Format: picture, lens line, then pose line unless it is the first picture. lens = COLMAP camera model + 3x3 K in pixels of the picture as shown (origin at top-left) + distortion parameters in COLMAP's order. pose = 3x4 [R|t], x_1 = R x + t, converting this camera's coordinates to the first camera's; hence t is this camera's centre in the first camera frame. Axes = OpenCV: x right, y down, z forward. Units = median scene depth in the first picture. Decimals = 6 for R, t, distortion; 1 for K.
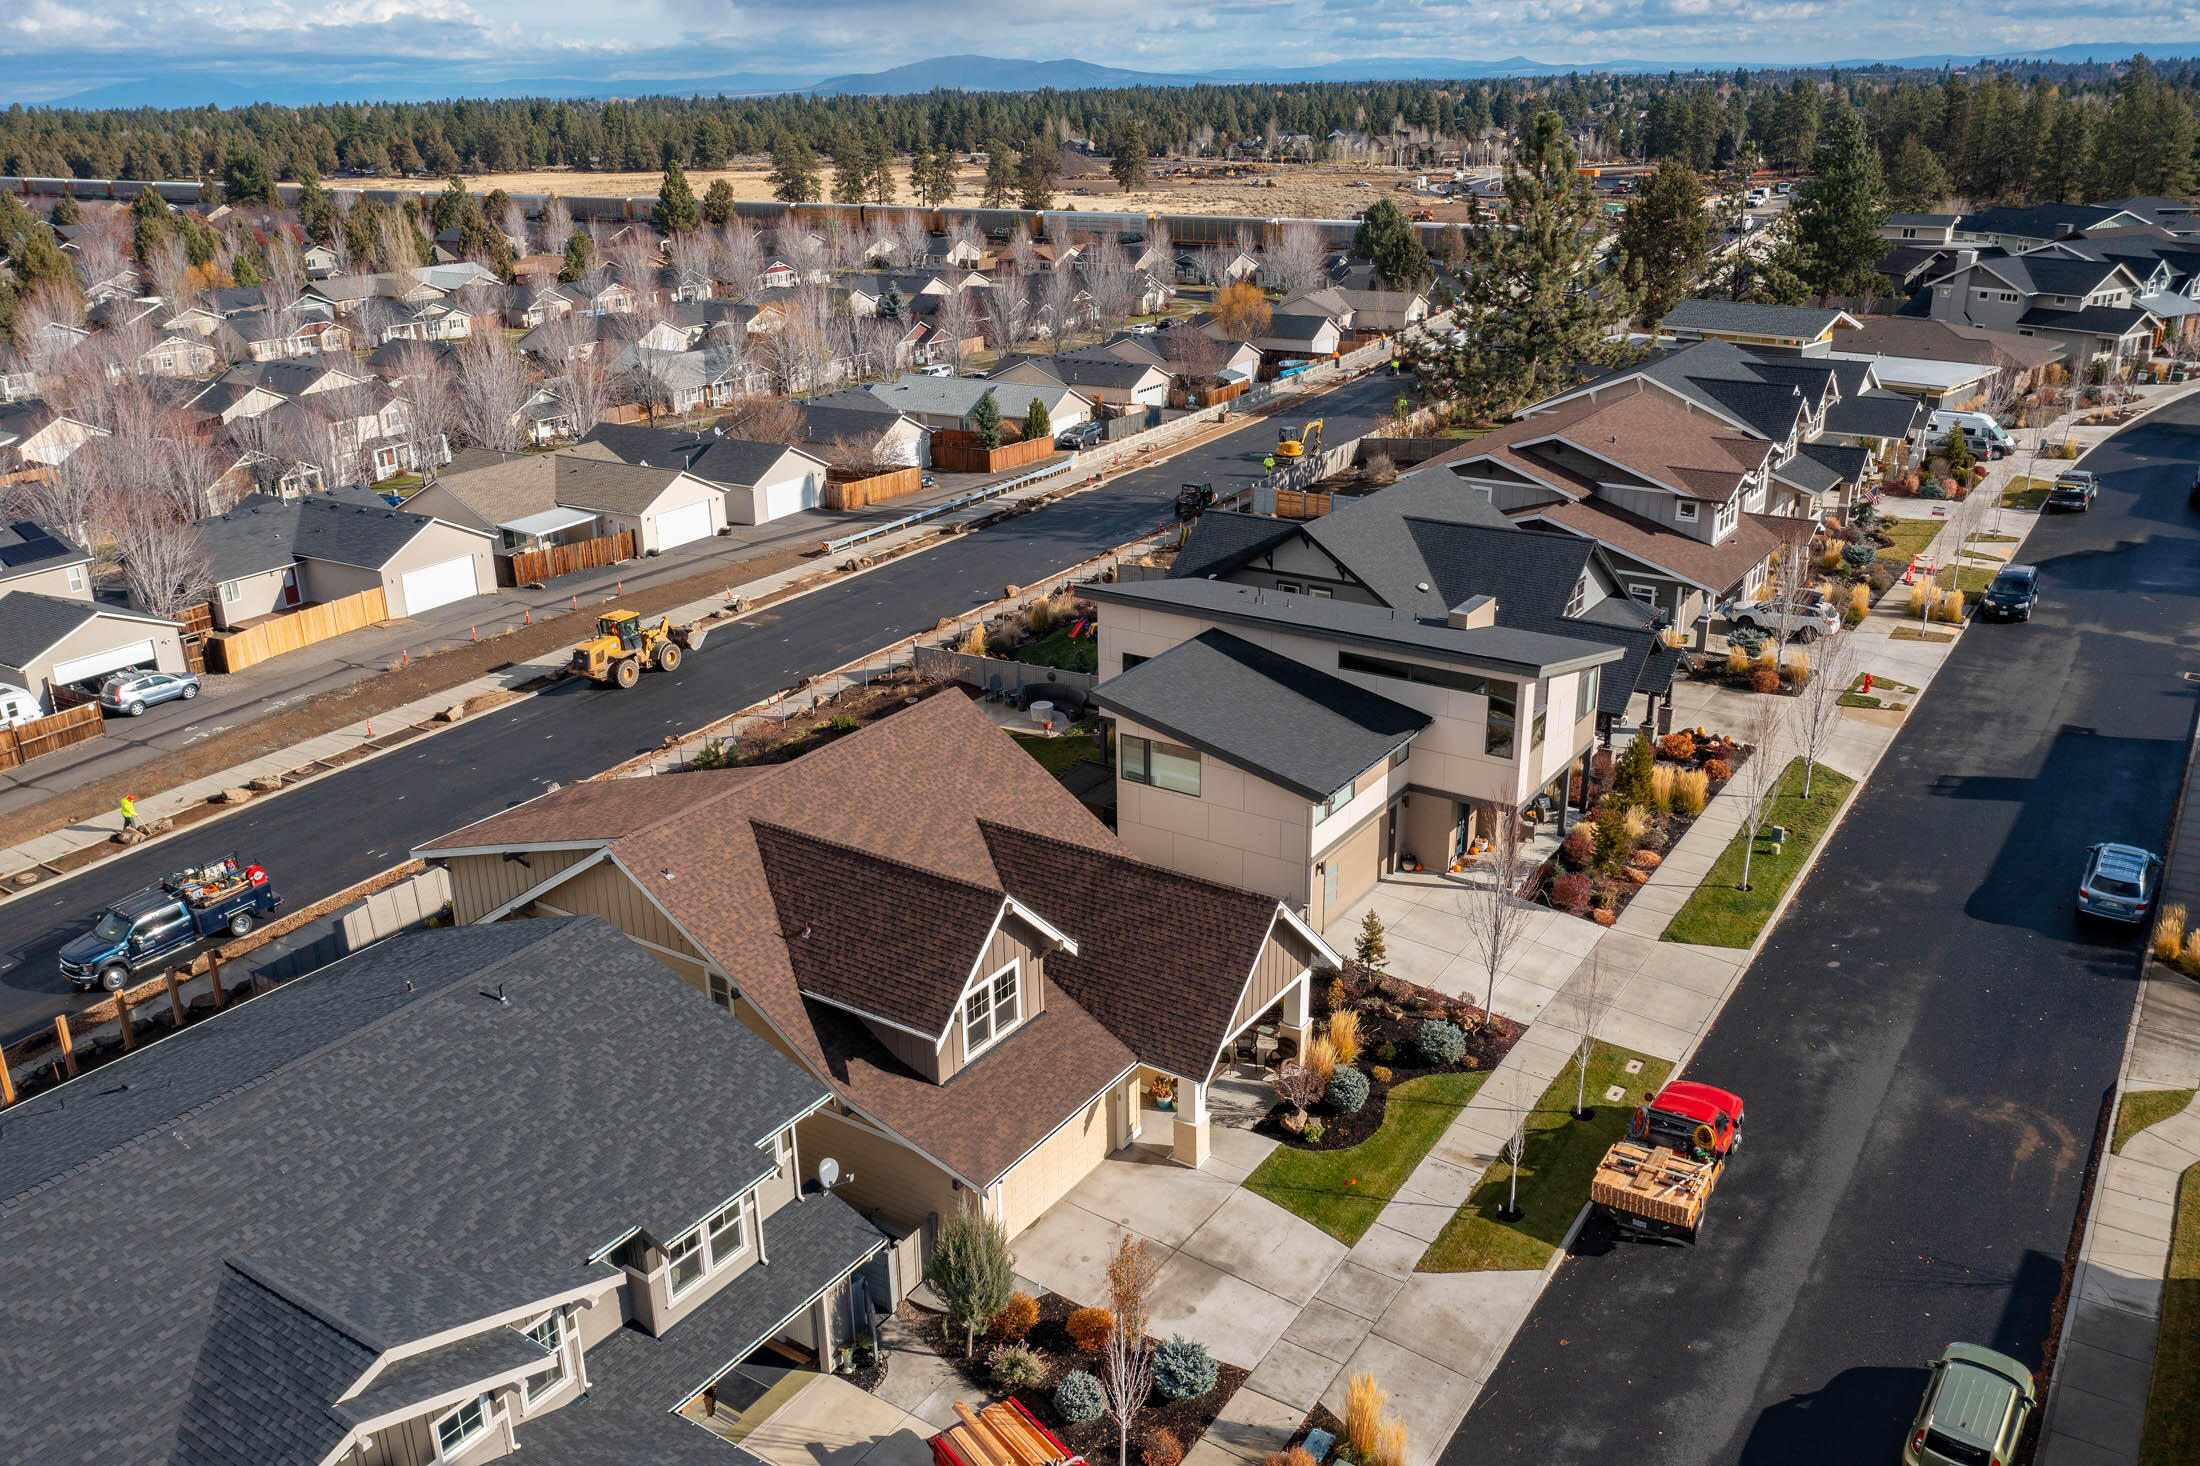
lens RADIAL K [[1738.8, 0, 1110.5], [0, 1738.8, 737.0], [0, 0, 1]] dist [0.000716, -0.004351]
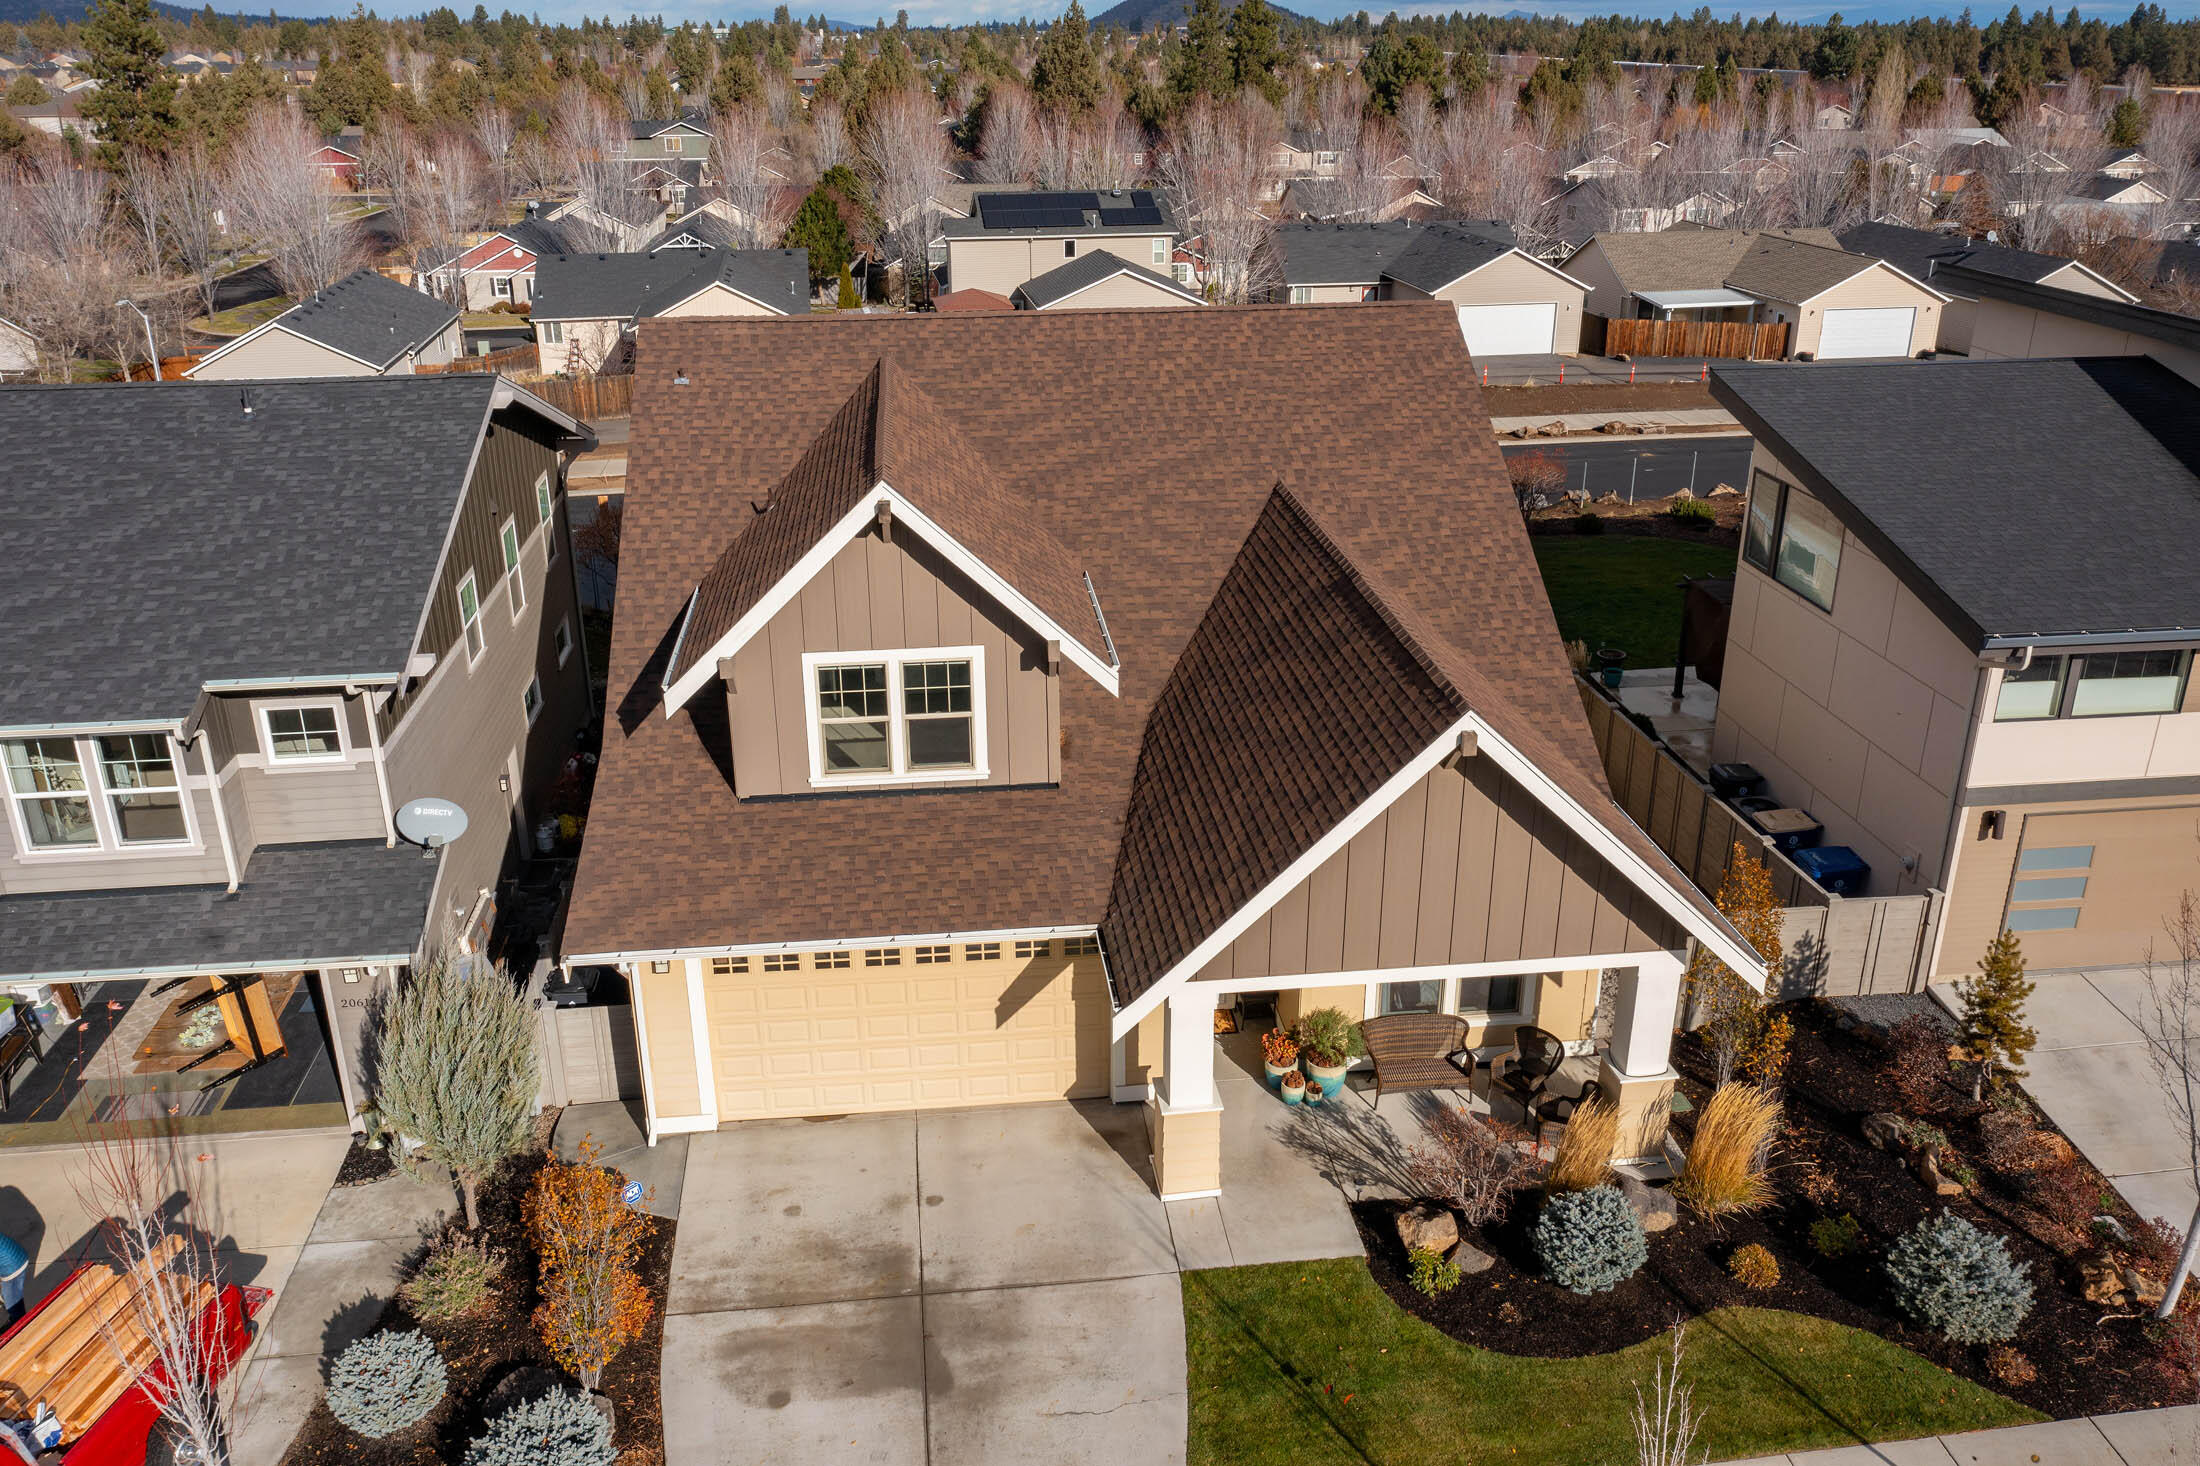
lens RADIAL K [[1738.8, 0, 1093.2], [0, 1738.8, 723.2], [0, 0, 1]] dist [0.000716, -0.004351]
pose [[0.645733, 0.298869, -0.702642, 0.312793], [-0.278060, 0.949071, 0.148148, 0.056521], [0.711134, 0.099713, 0.695950, 0.606504]]
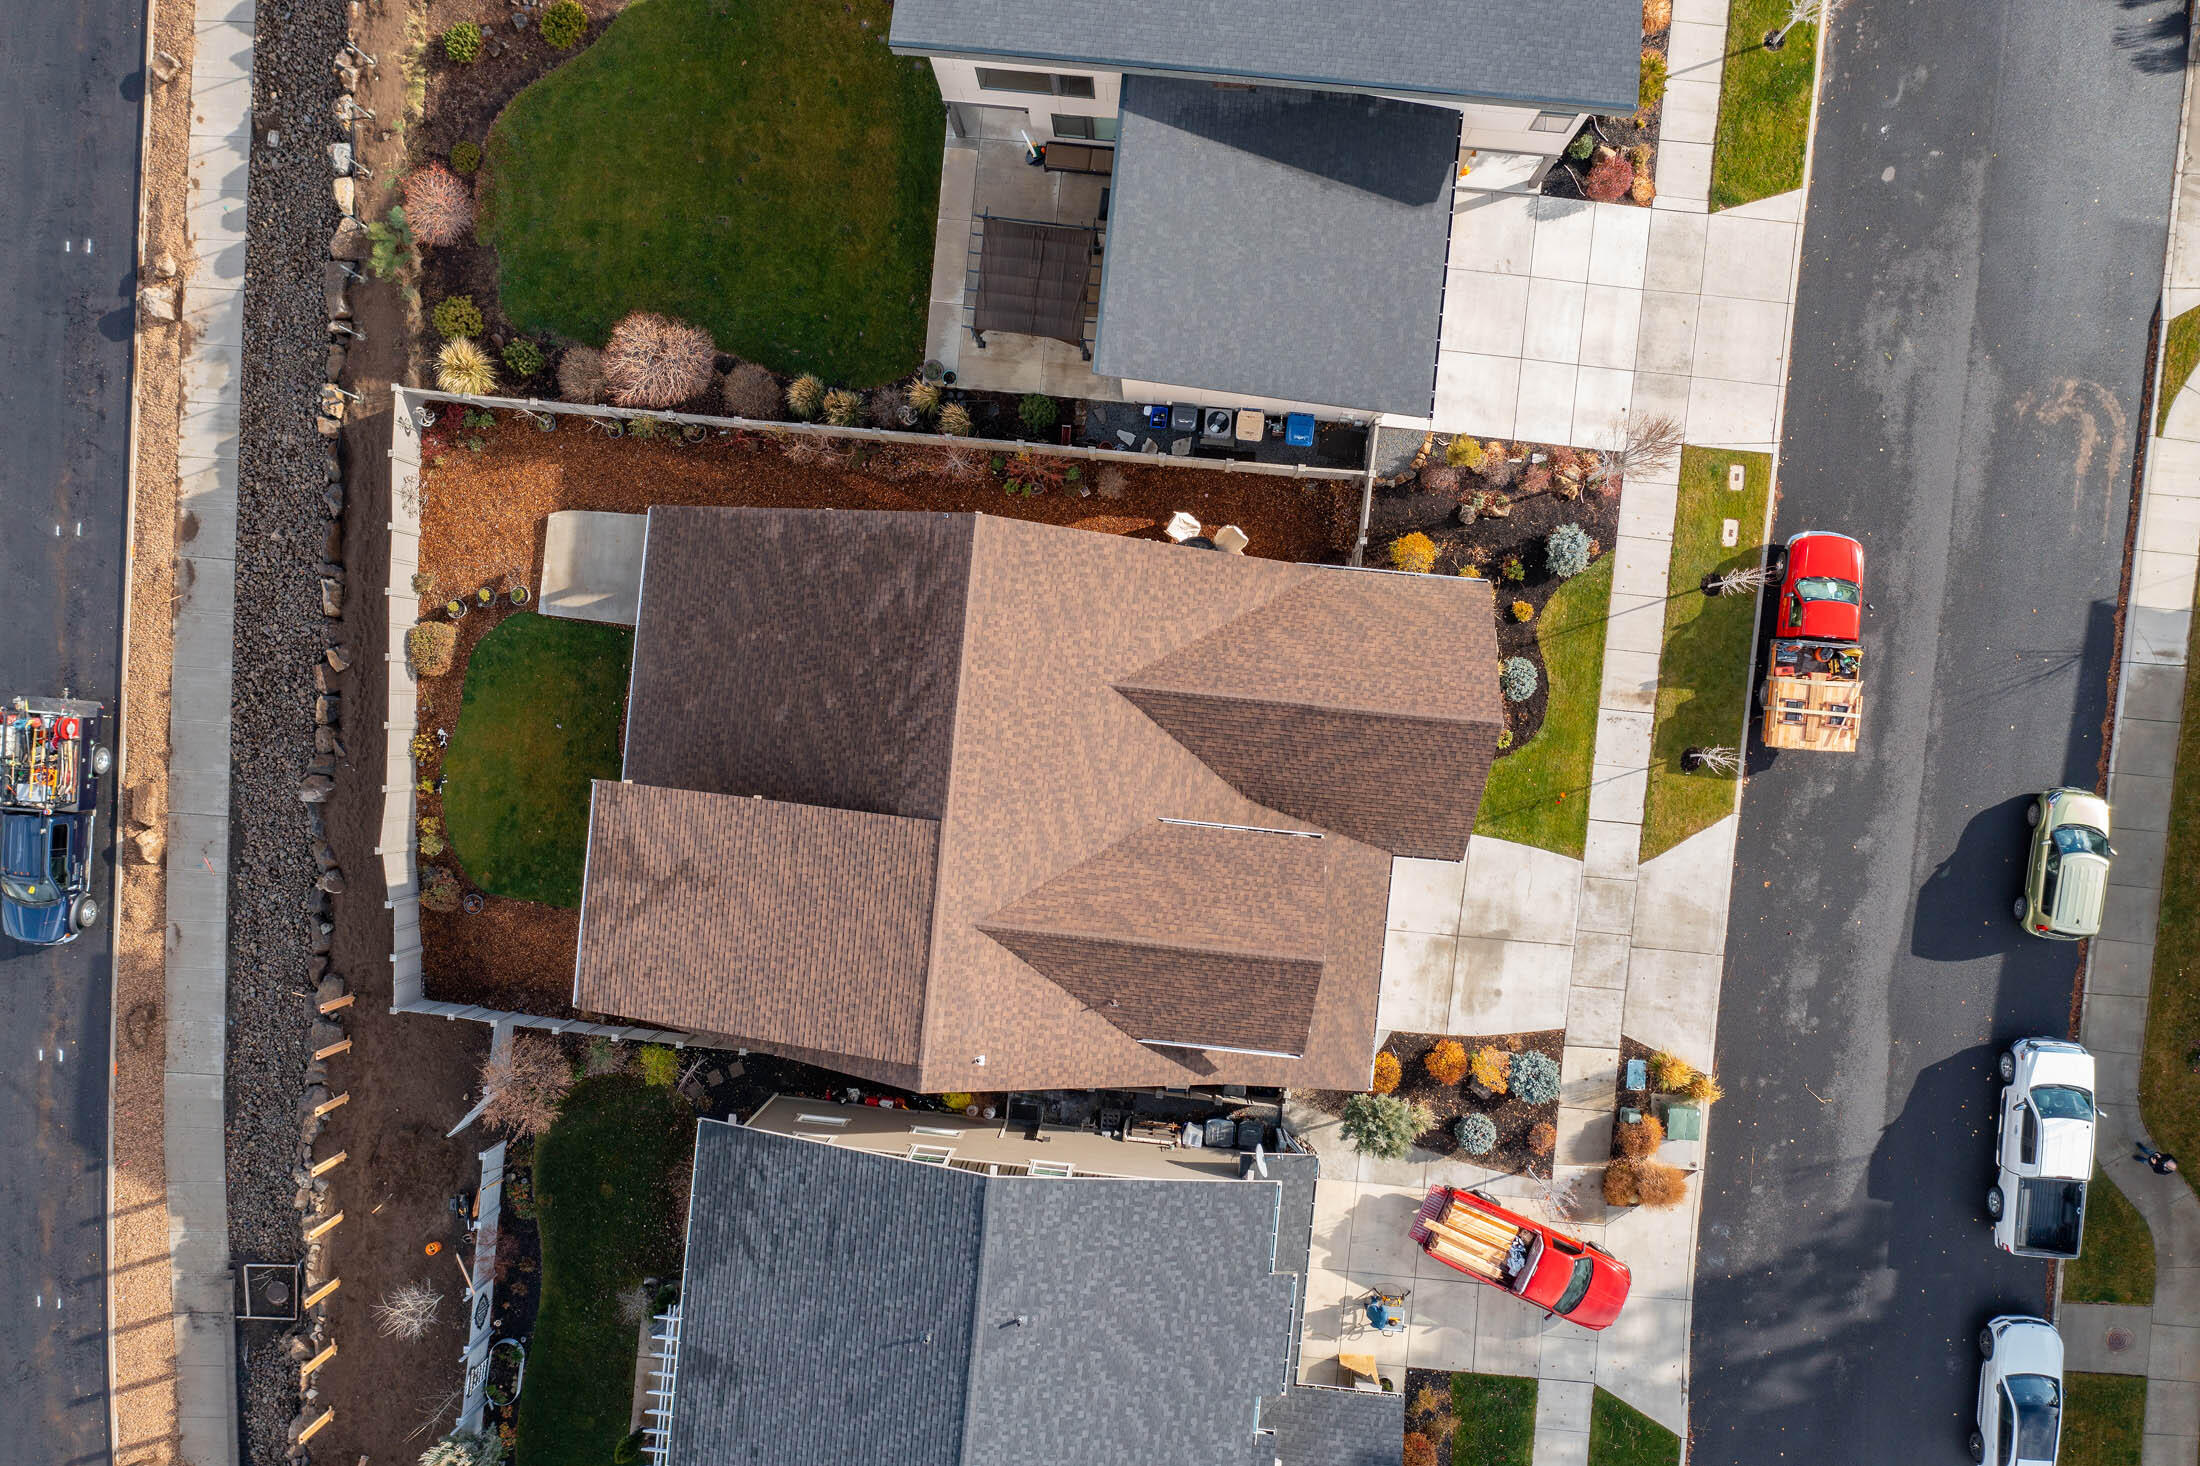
lens RADIAL K [[1738.8, 0, 1096.9], [0, 1738.8, 741.3], [0, 0, 1]] dist [0.000716, -0.004351]
pose [[0.880779, -0.473504, -0.004633, -0.097142], [0.171109, 0.309131, 0.935500, -0.796846], [-0.441531, -0.824762, 0.353297, 0.703186]]
